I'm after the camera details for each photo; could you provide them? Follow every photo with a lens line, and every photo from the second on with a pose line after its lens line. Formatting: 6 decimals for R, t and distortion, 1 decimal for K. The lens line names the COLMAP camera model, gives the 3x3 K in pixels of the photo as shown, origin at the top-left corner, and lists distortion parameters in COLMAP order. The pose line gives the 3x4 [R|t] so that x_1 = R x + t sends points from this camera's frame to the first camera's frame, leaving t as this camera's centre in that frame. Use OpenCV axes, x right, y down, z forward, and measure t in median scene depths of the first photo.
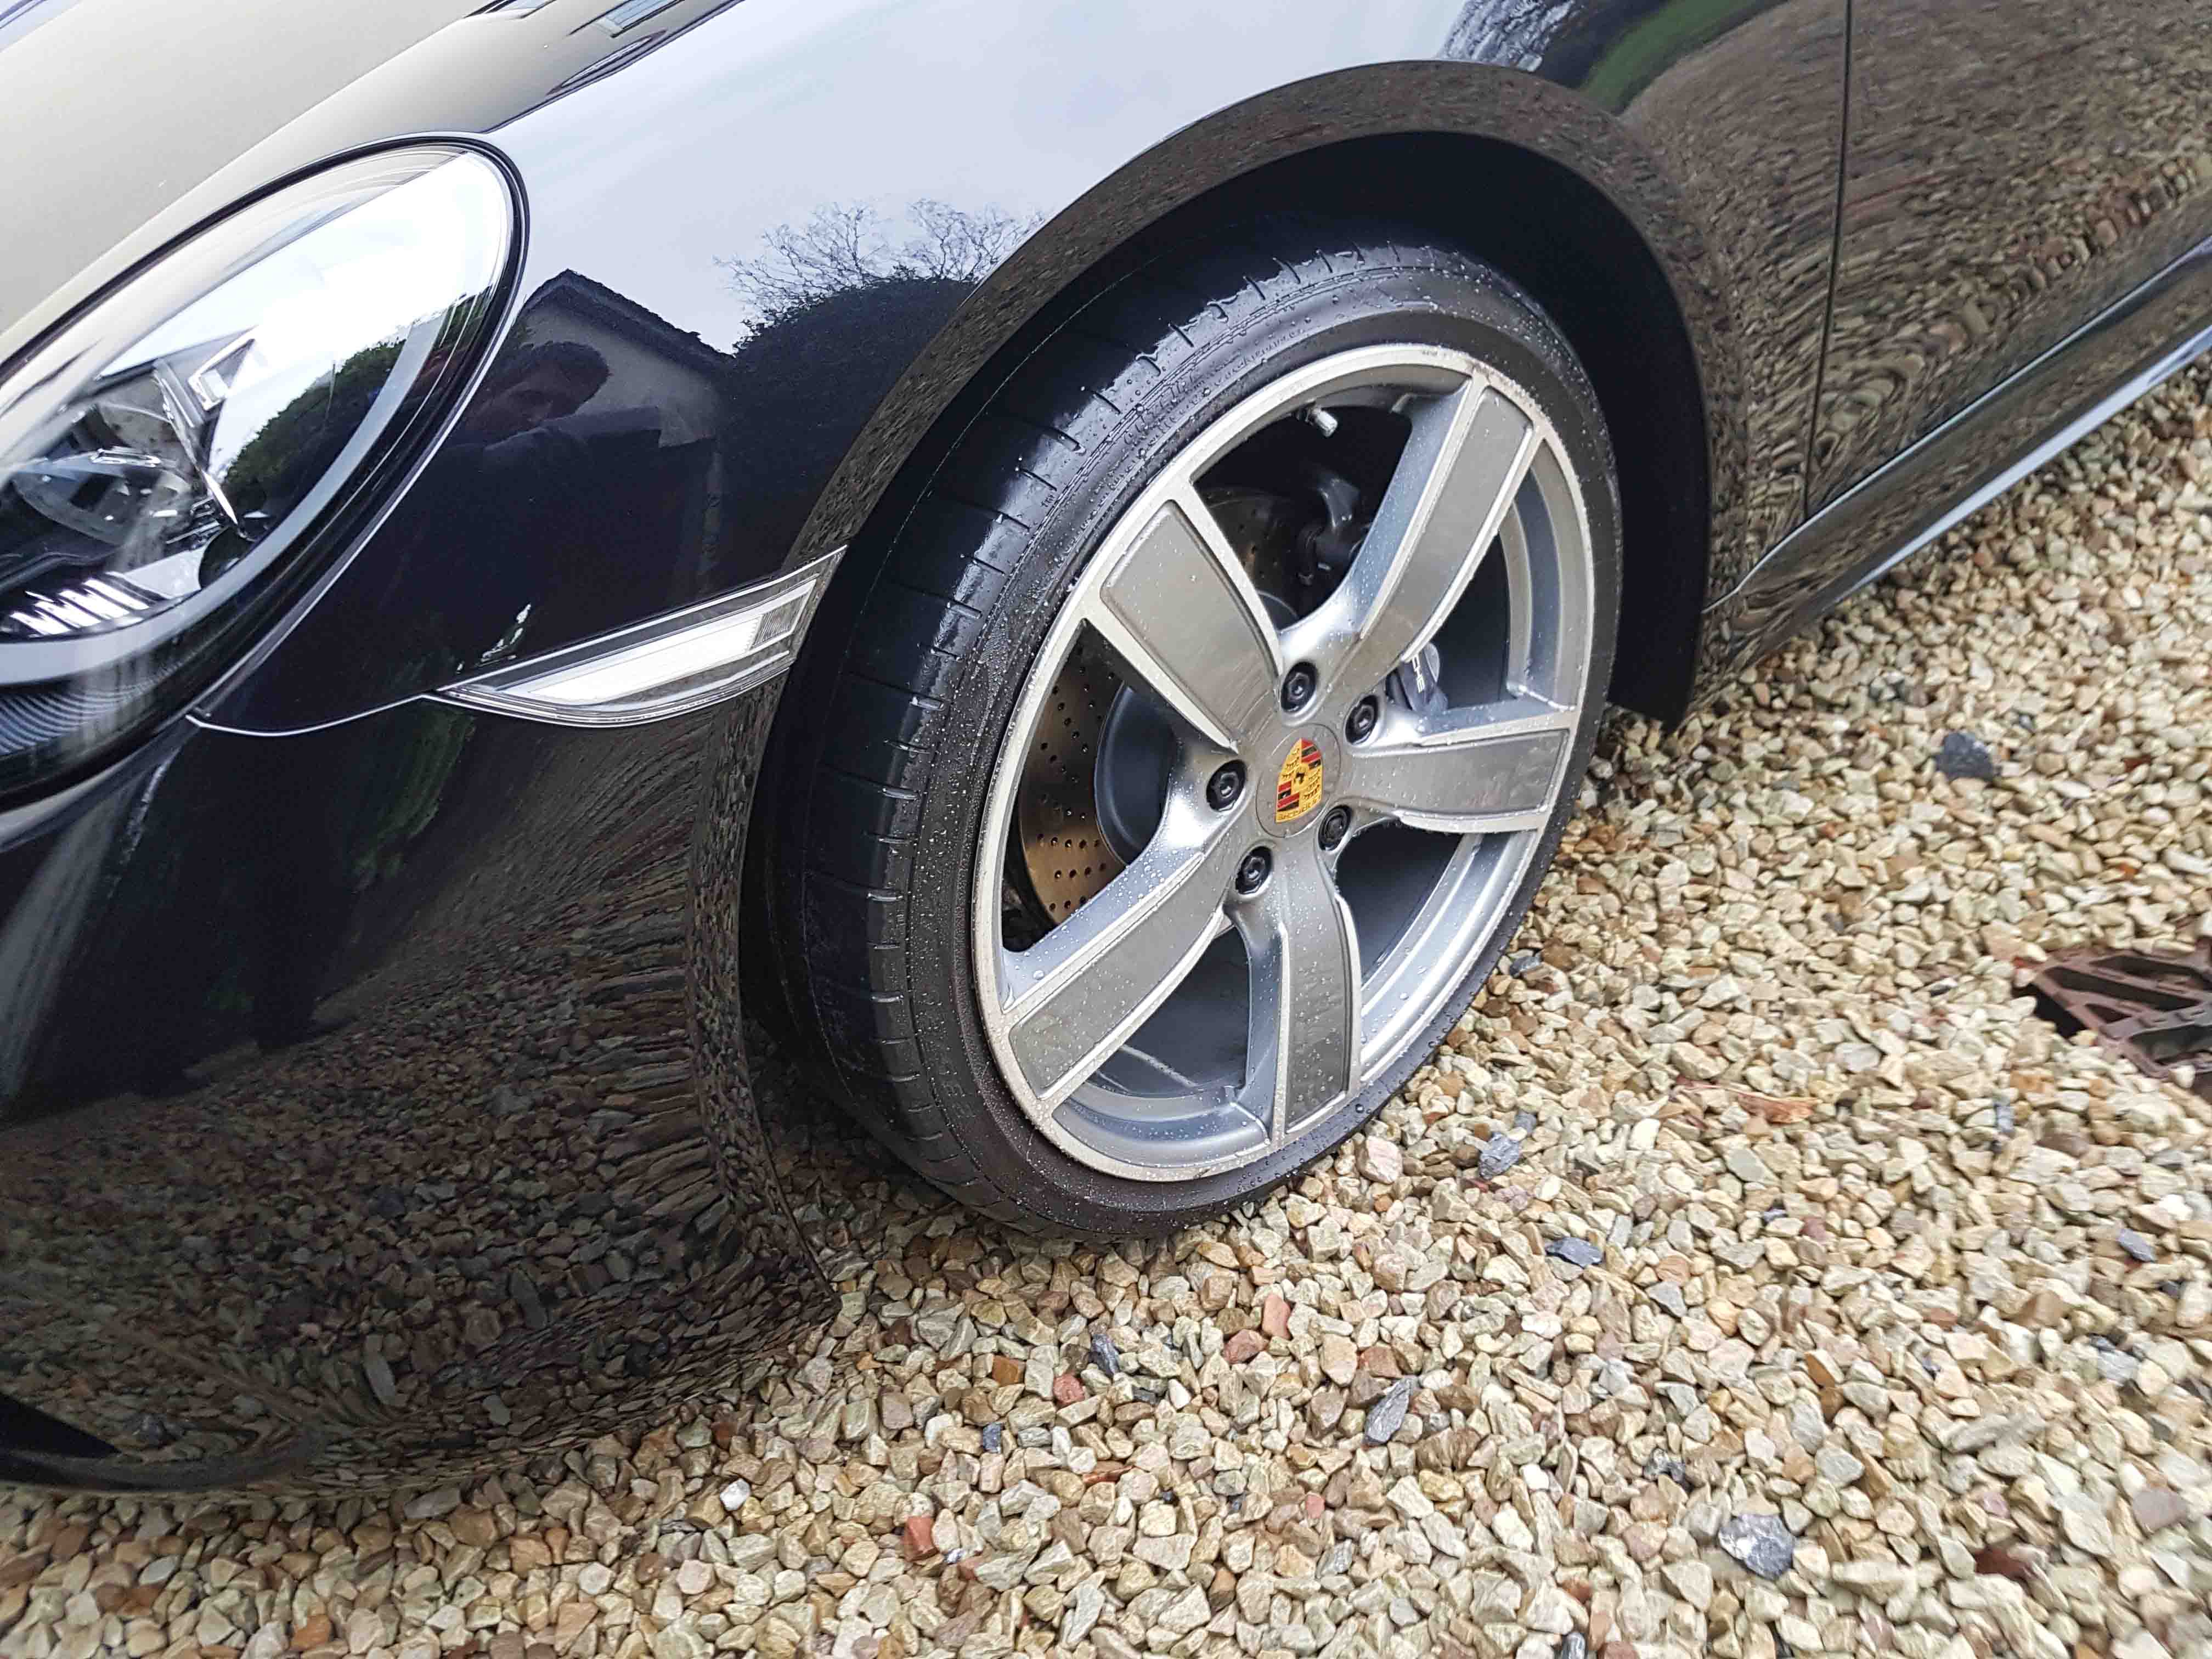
lens RADIAL K [[1745.2, 0, 1106.0], [0, 1745.2, 829.5], [0, 0, 1]] dist [0.120194, -0.174723]
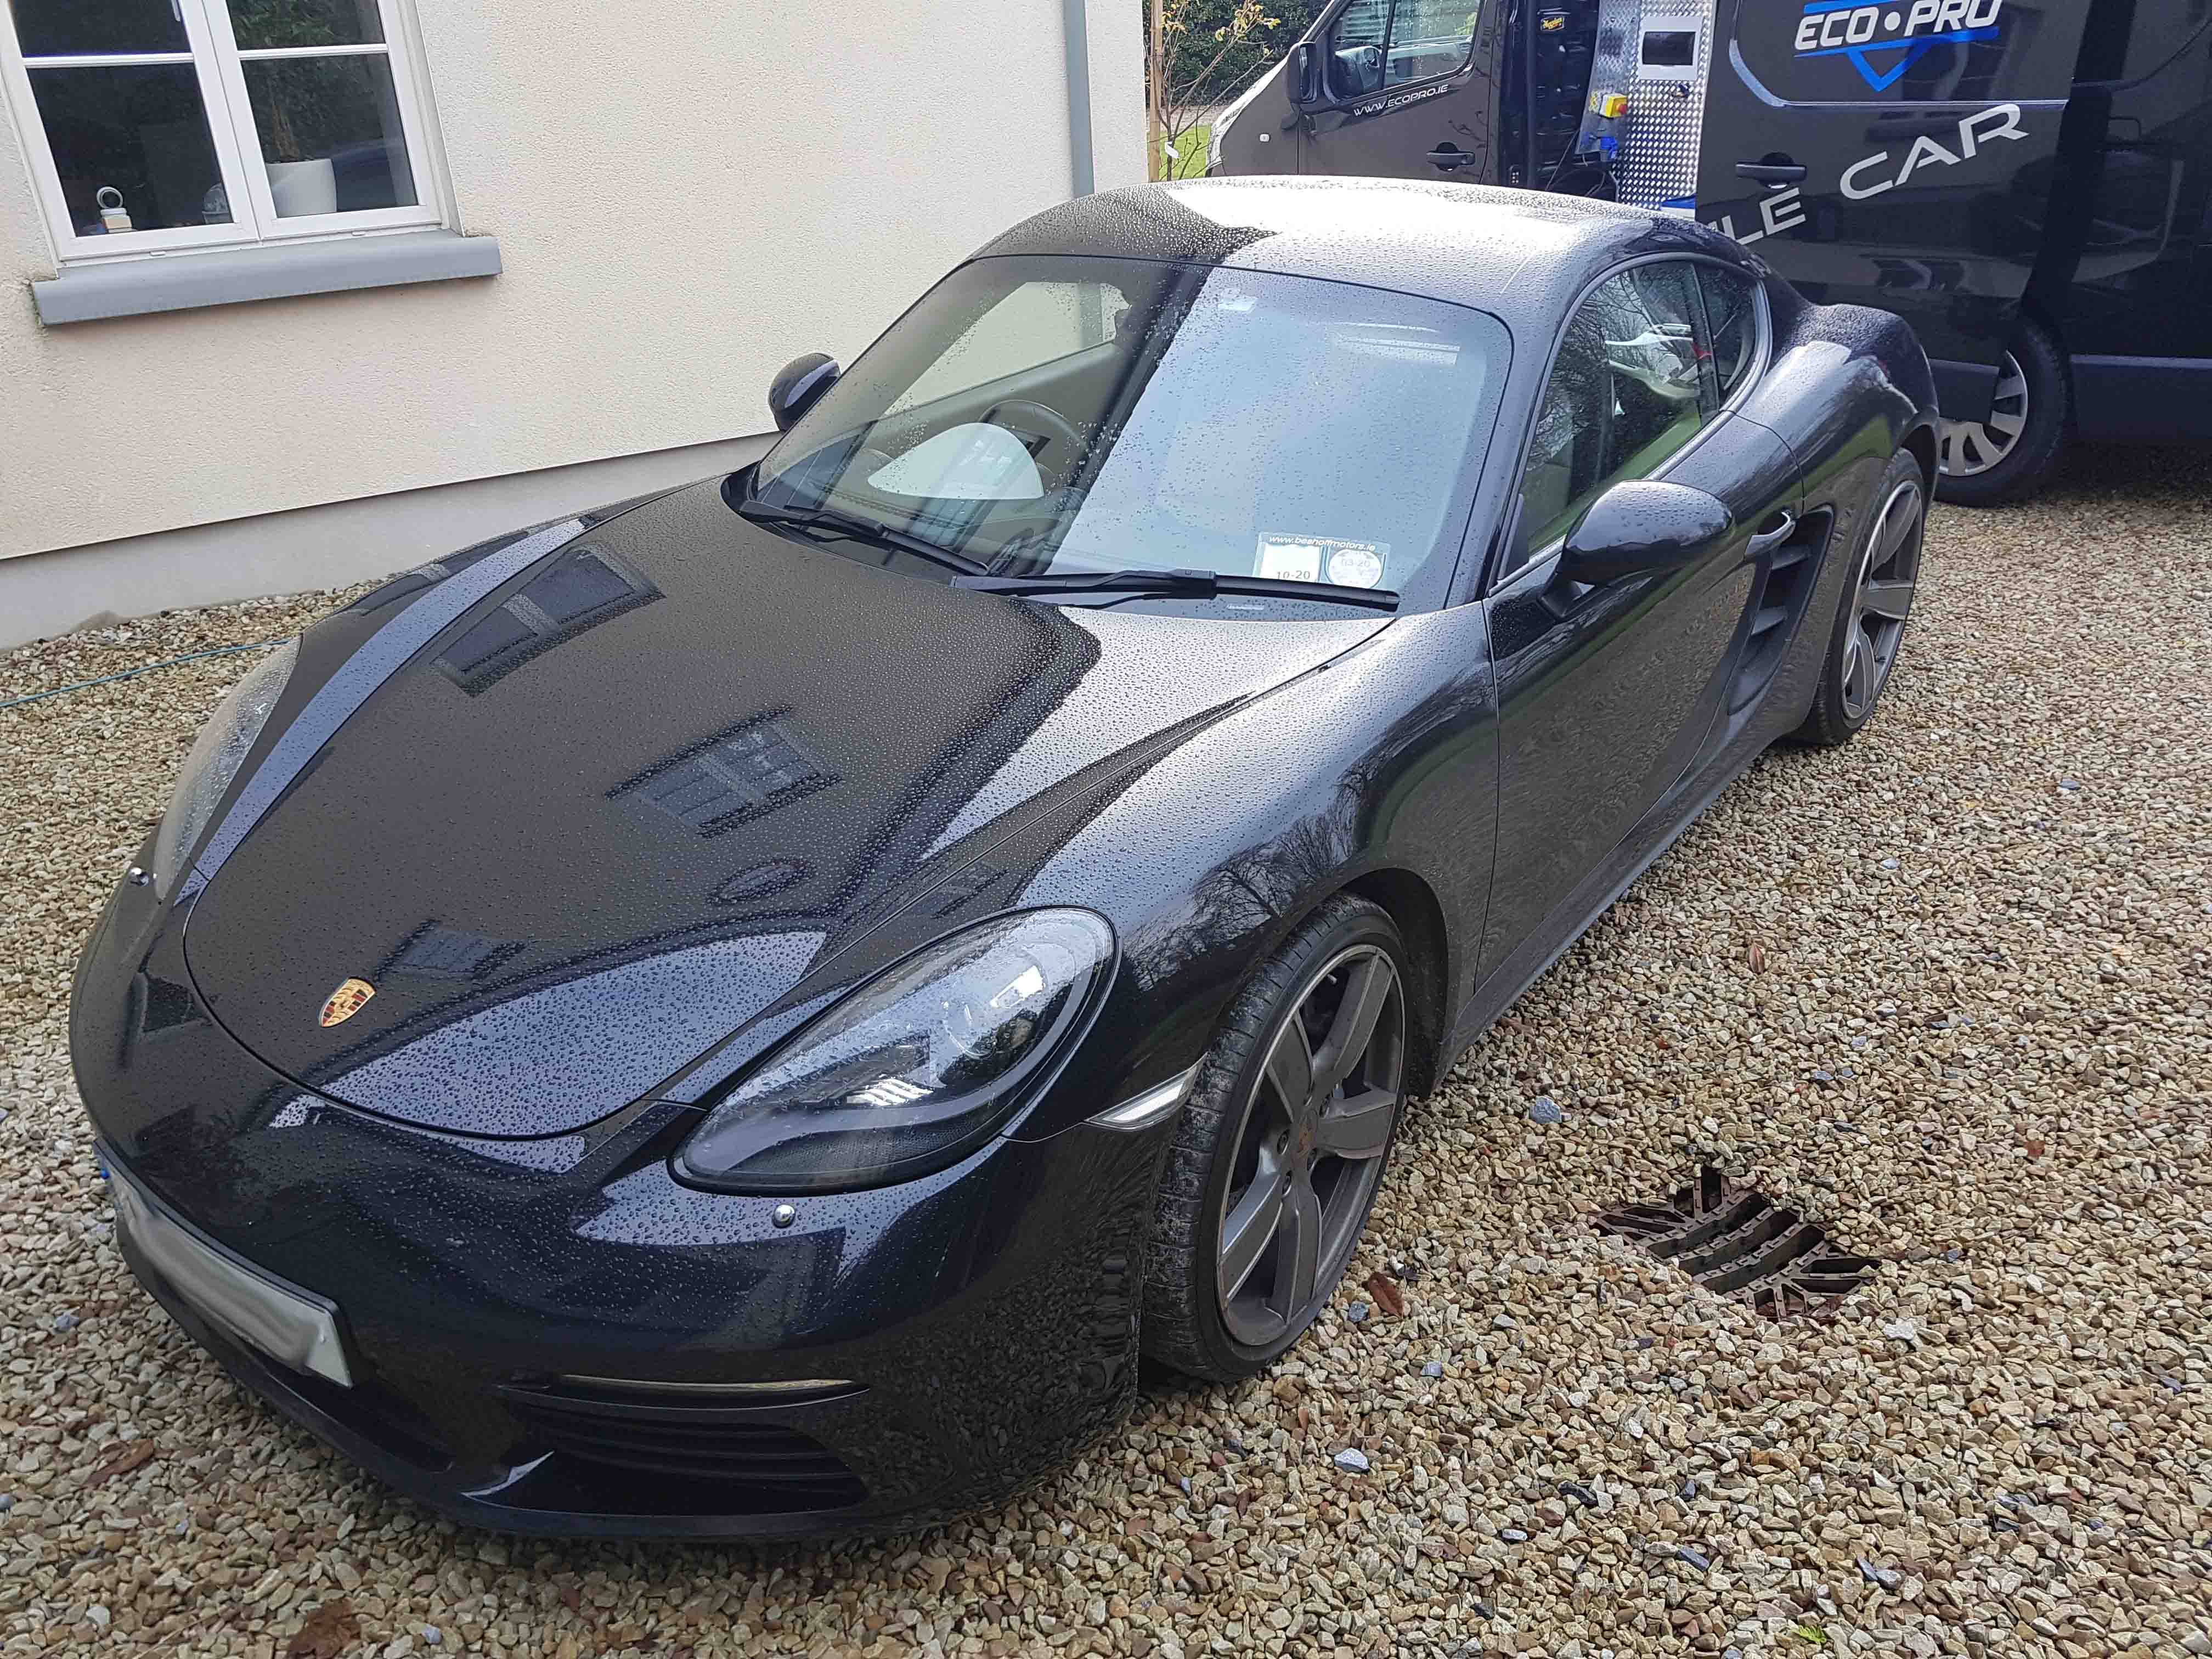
lens RADIAL K [[1742.1, 0, 1106.0], [0, 1742.1, 829.5], [0, 0, 1]] dist [0.065760, -0.071680]
pose [[0.956989, 0.002892, 0.290108, -0.590228], [0.053342, 0.981150, -0.185740, -0.011035], [-0.285177, 0.193226, 0.938796, -0.787567]]
